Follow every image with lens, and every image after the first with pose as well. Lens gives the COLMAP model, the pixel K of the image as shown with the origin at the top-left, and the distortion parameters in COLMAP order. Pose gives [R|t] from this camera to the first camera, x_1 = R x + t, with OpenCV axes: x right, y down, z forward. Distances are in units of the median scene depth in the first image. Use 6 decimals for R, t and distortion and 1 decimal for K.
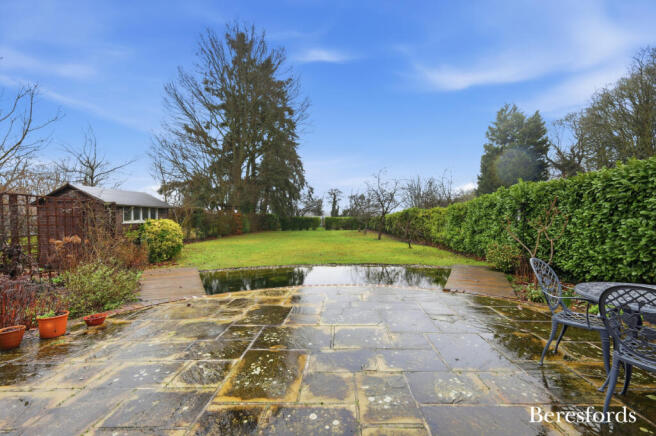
lens RADIAL K [[281.8, 0, 328.0], [0, 281.8, 218.0], [0, 0, 1]] dist [0.001537, 0.000055]
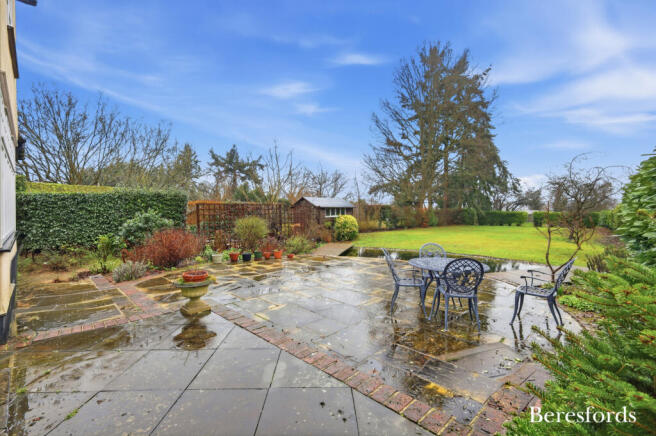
lens RADIAL K [[270.6, 0, 328.6], [0, 270.6, 214.1], [0, 0, 1]] dist [-0.000209, 0.000011]
pose [[0.729172, 0.007919, -0.684285, 0.144318], [-0.000686, 0.999941, 0.010840, -0.006516], [0.684330, -0.007434, 0.729134, -0.076720]]
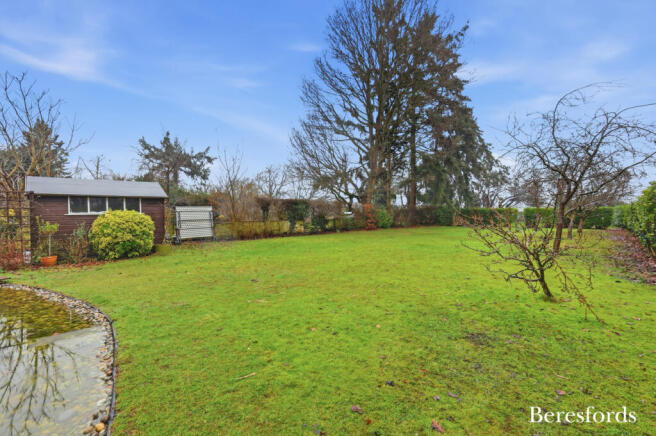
lens RADIAL K [[272.8, 0, 328.3], [0, 272.8, 212.4], [0, 0, 1]] dist [0.000187, -0.000066]
pose [[0.712701, -0.005192, -0.701449, 0.158002], [0.006981, 0.999976, -0.000309, 0.005331], [0.701434, -0.004676, 0.712719, 0.294188]]
